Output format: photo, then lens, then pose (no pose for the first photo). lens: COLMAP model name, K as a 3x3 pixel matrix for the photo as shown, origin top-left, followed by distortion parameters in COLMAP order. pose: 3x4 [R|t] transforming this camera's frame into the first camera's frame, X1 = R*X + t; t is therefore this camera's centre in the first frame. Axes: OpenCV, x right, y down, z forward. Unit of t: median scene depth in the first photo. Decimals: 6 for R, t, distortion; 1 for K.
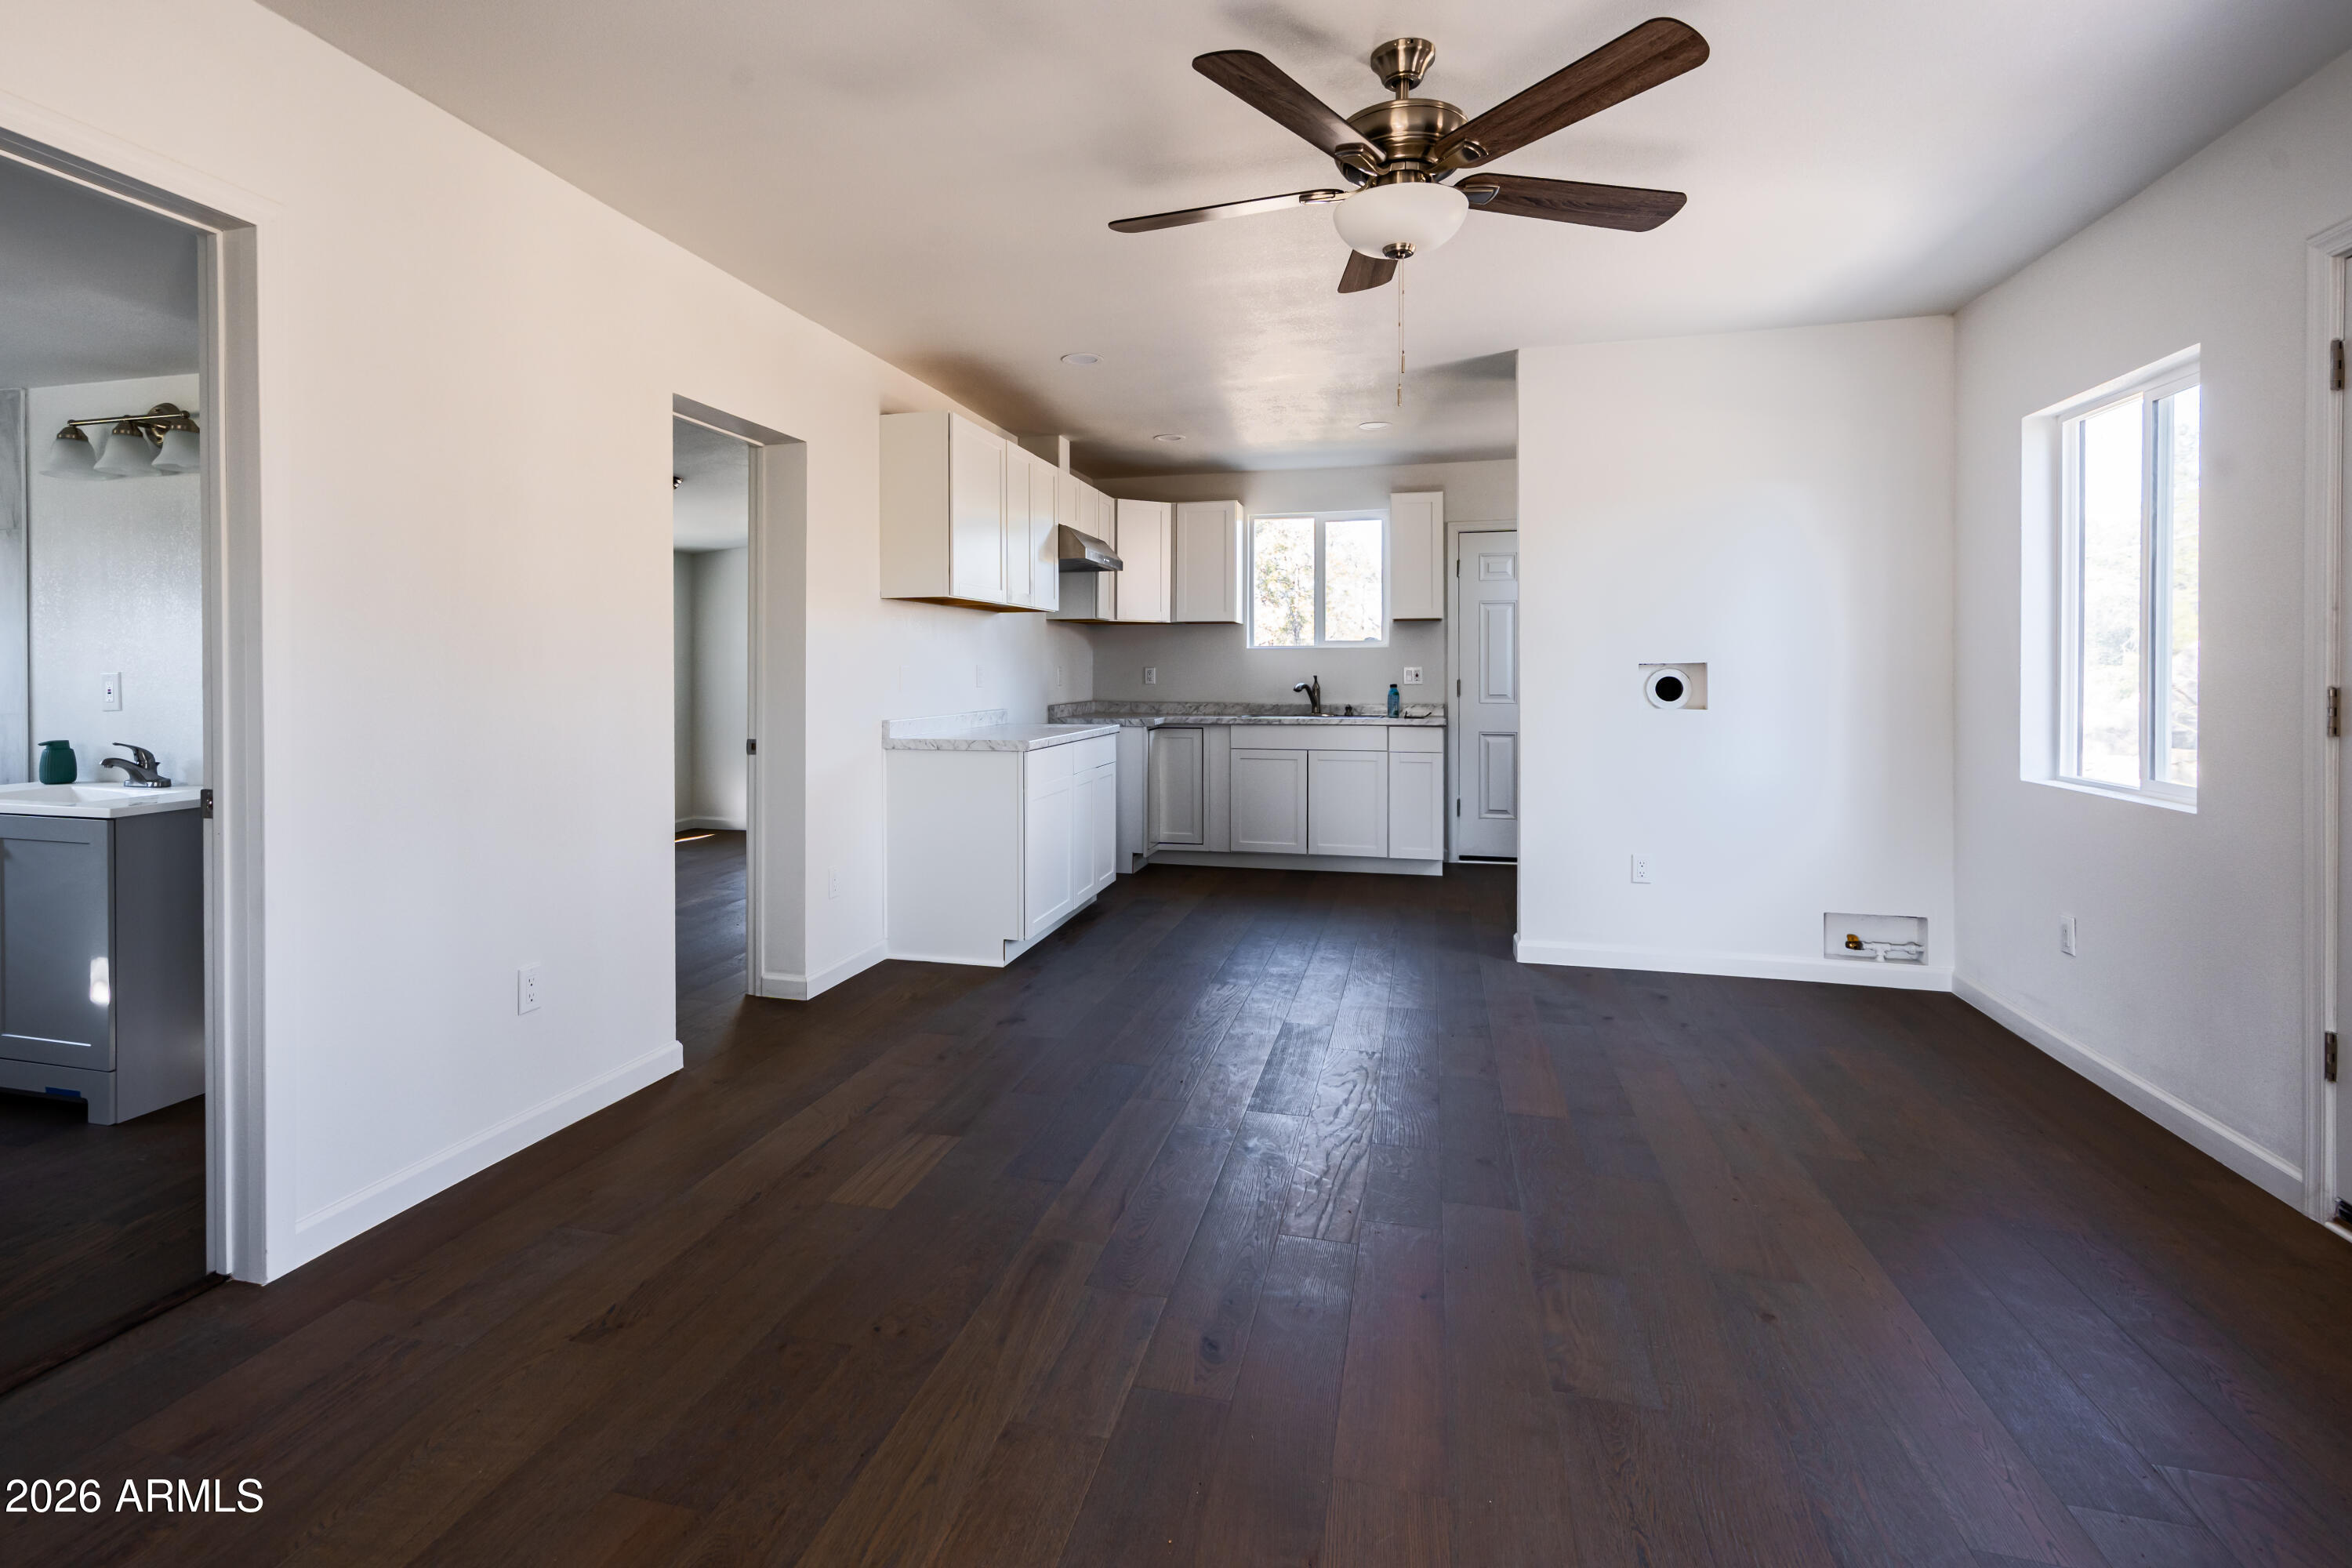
lens RADIAL K [[1167.4, 0, 1026.0], [0, 1167.4, 682.5], [0, 0, 1]] dist [0.002432, 0.000314]
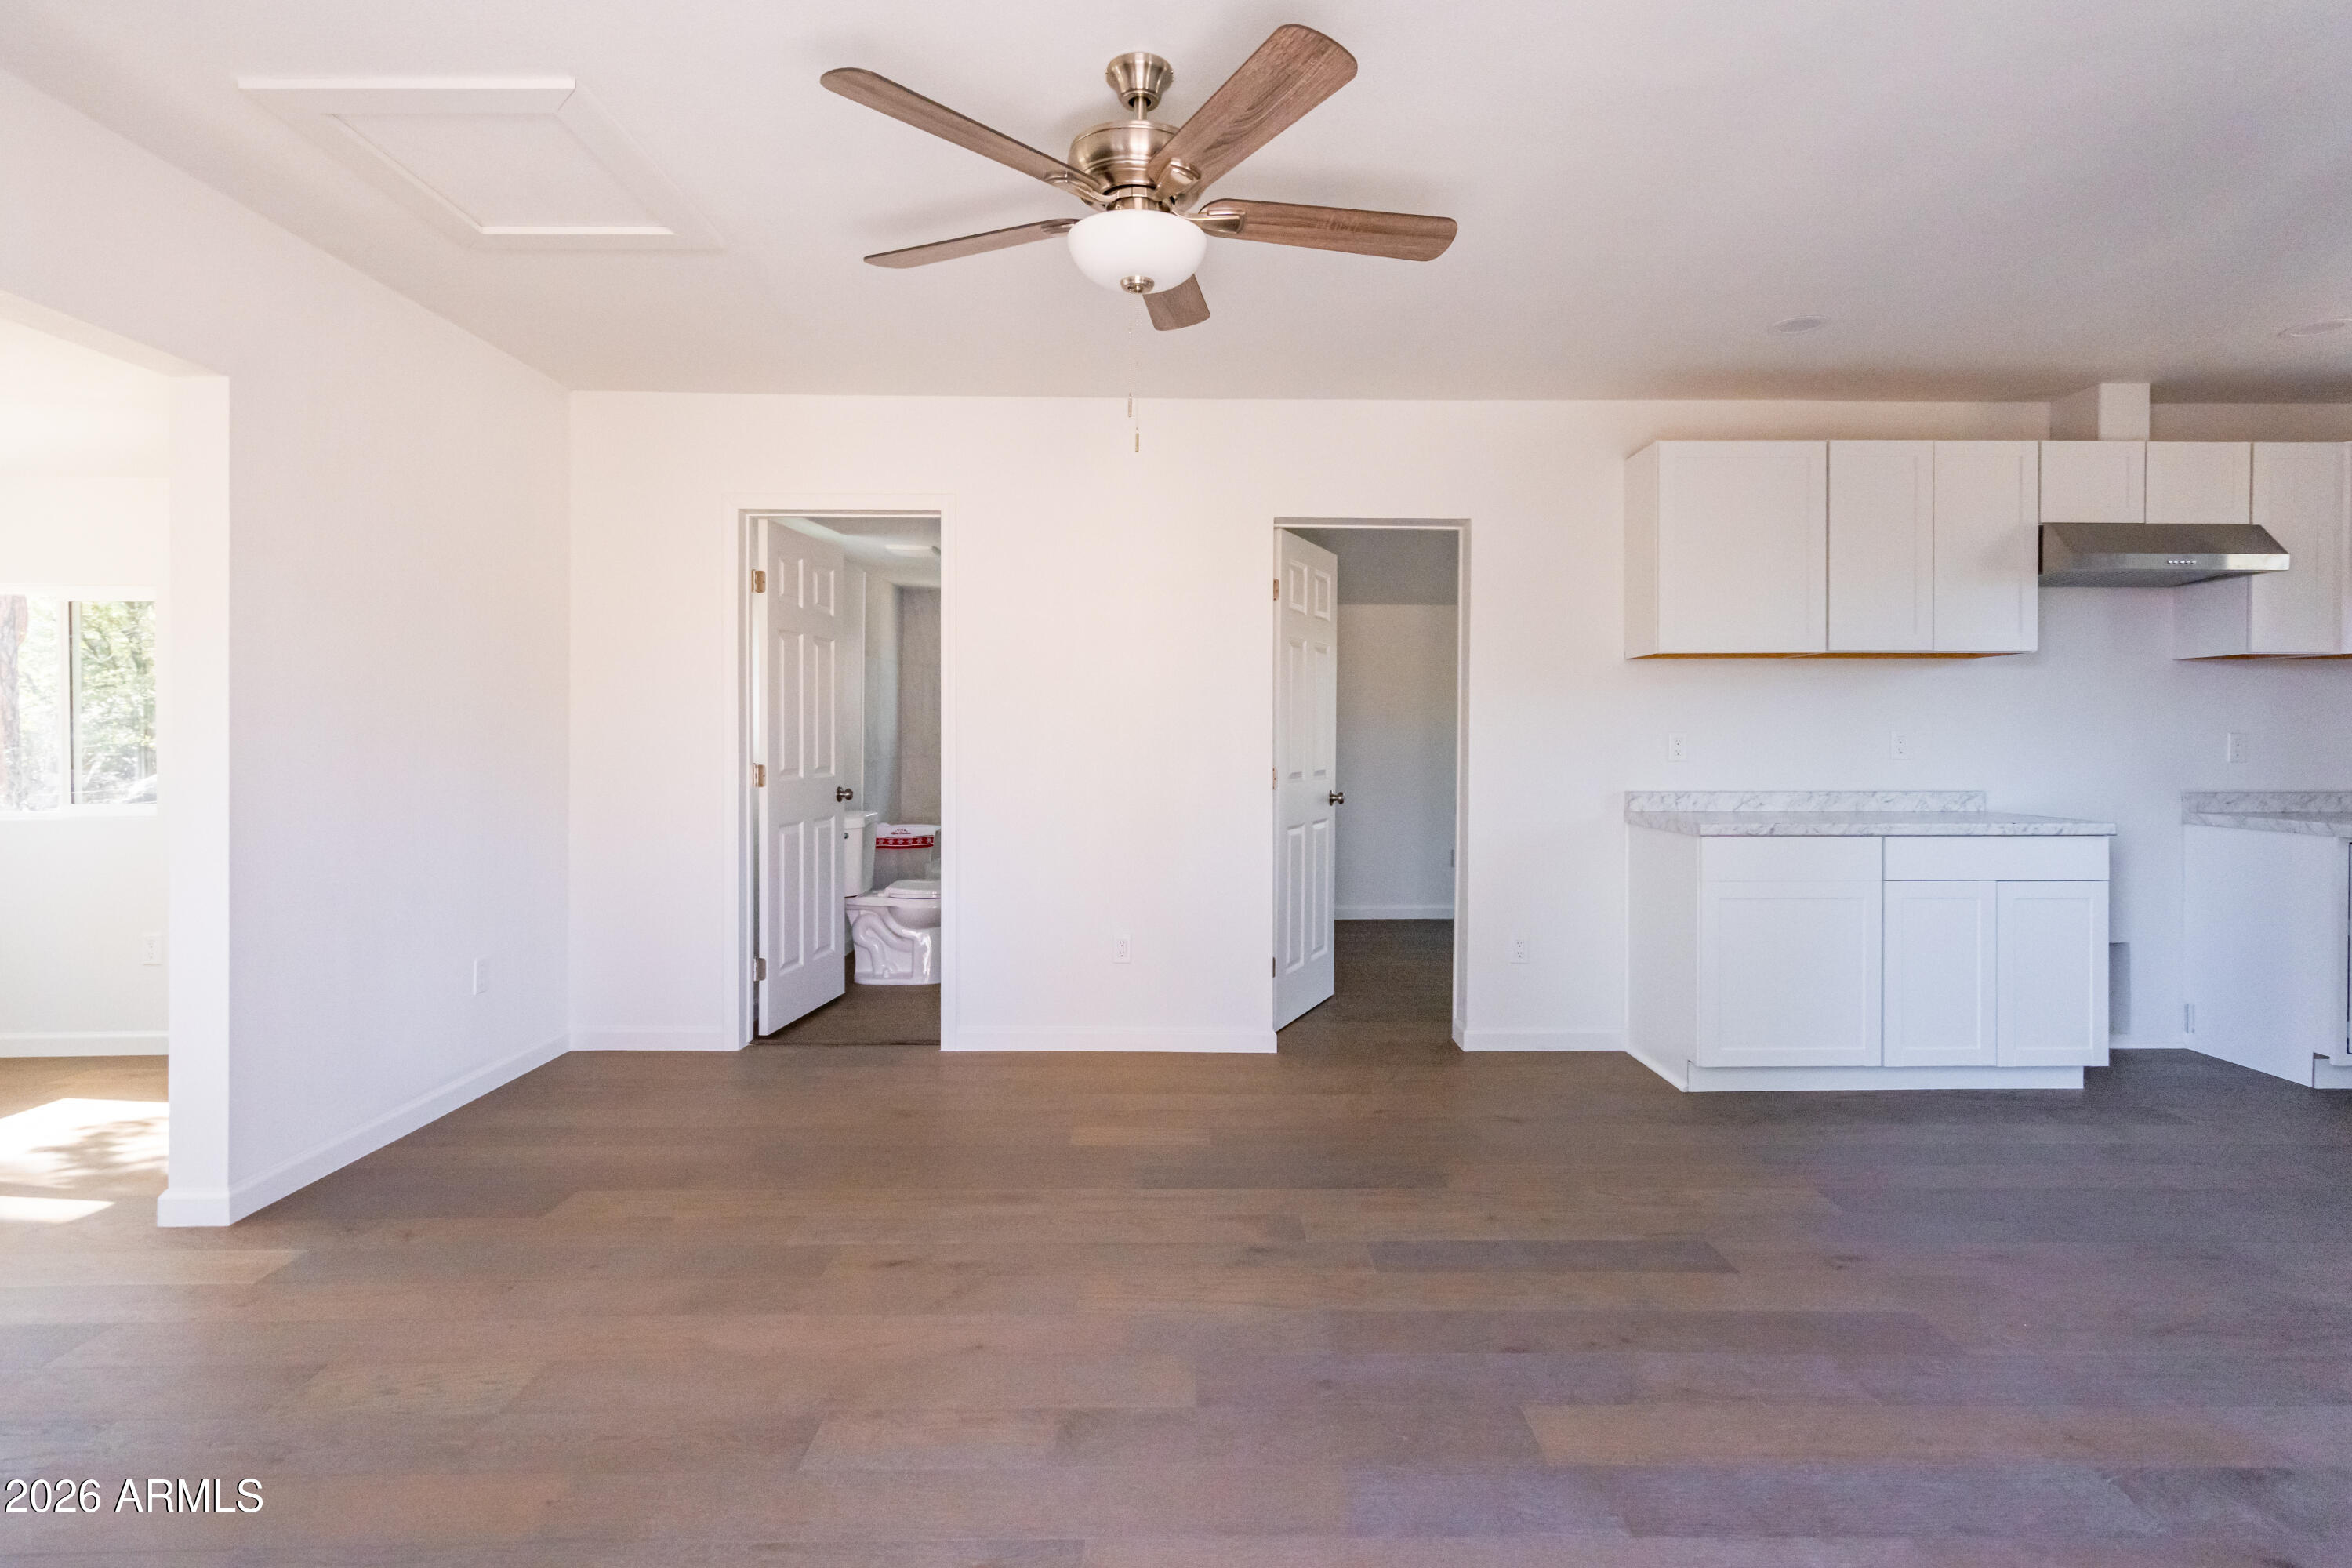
lens RADIAL K [[1116.0, 0, 1182.5], [0, 1116.0, 744.4], [0, 0, 1]] dist [0.000162, 0.000297]
pose [[0.311343, 0.009418, -0.950251, 0.452875], [-0.011780, 0.999912, 0.006051, -0.004218], [0.950225, 0.009310, 0.311427, 0.293856]]
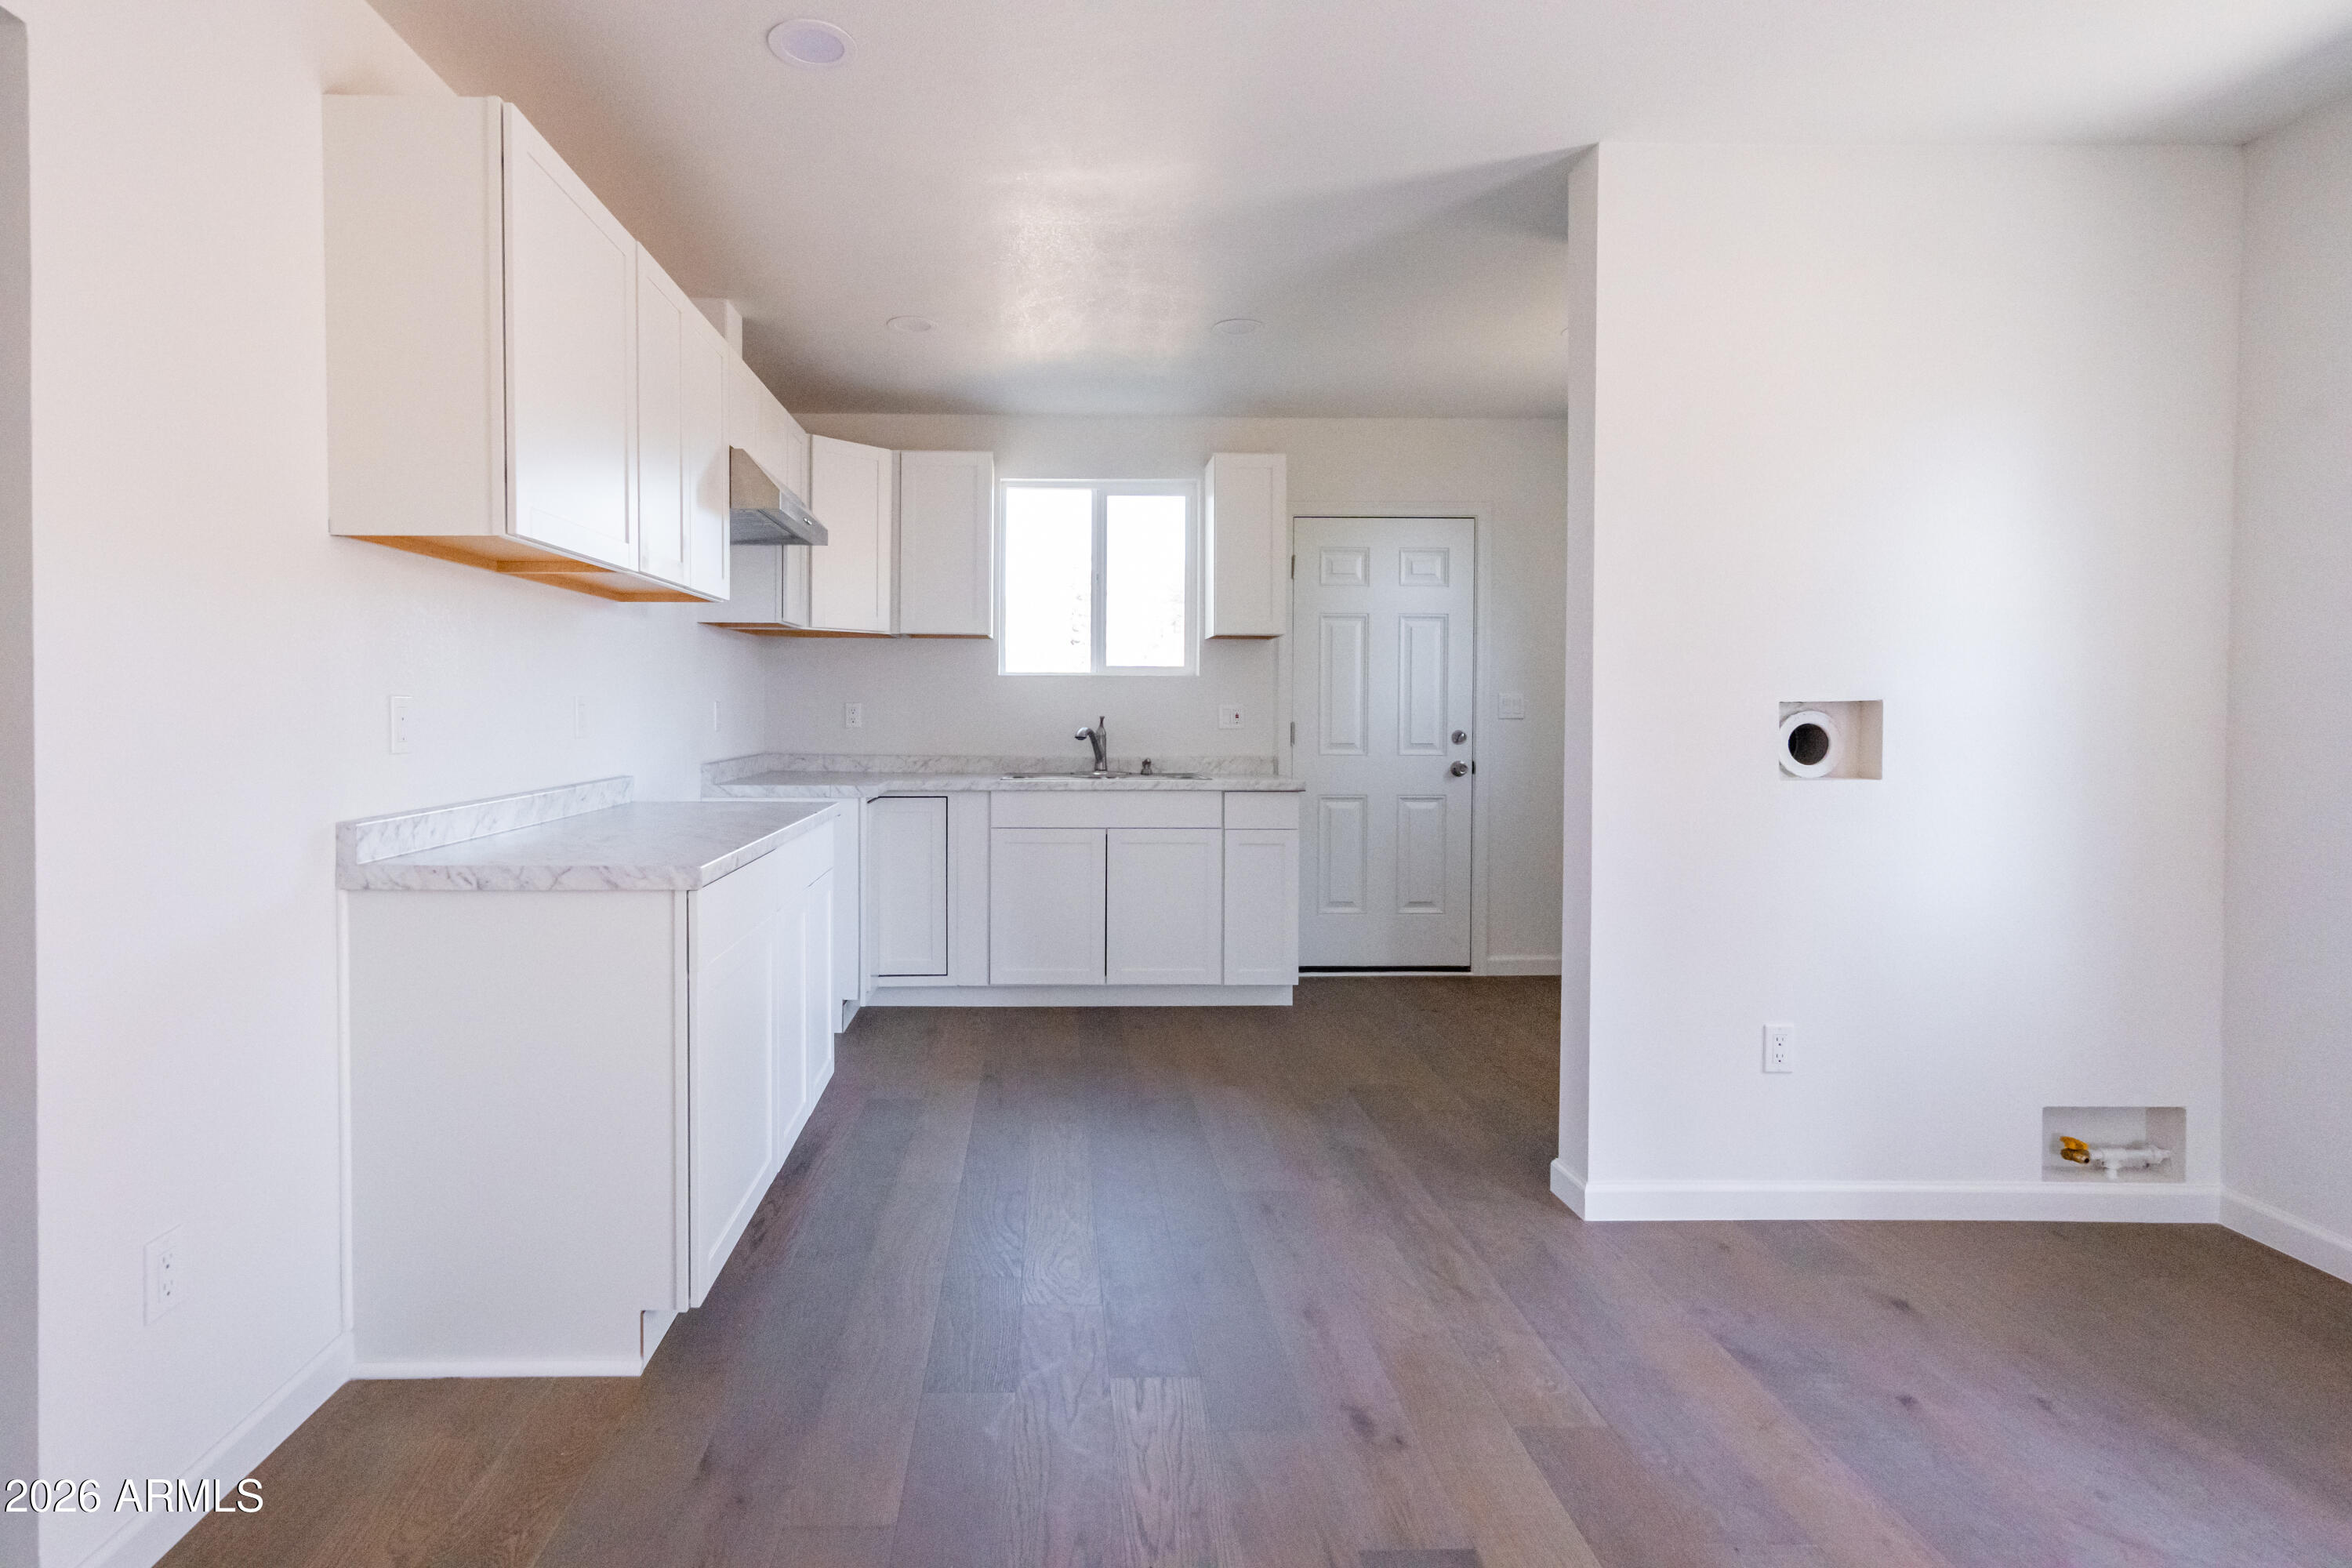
lens RADIAL K [[1175.0, 0, 1025.5], [0, 1175.0, 738.4], [0, 0, 1]] dist [0.001270, 0.000669]
pose [[0.947156, -0.003344, 0.320754, -0.016956], [-0.002033, 0.999863, 0.016427, -0.004512], [-0.320765, -0.016210, 0.947020, 0.384518]]
